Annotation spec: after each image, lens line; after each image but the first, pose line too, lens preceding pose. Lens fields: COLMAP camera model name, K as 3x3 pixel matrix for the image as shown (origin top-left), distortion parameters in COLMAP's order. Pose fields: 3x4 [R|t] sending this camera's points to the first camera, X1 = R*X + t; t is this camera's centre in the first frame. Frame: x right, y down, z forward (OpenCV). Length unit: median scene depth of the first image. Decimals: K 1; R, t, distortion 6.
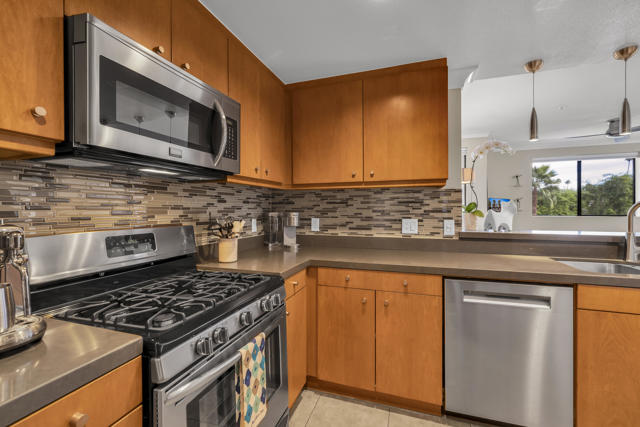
lens RADIAL K [[275.9, 0, 318.0], [0, 275.9, 210.5], [0, 0, 1]] dist [0.001224, -0.000346]
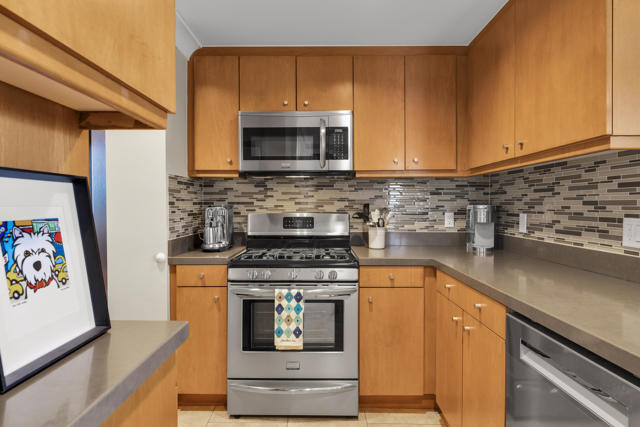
lens RADIAL K [[360.2, 0, 316.1], [0, 360.2, 209.2], [0, 0, 1]] dist [-0.001530, 0.002979]
pose [[0.314377, 0.013943, -0.949196, 0.749993], [-0.005244, 0.999902, 0.012951, 0.008853], [0.949284, 0.000906, 0.314419, 0.250325]]
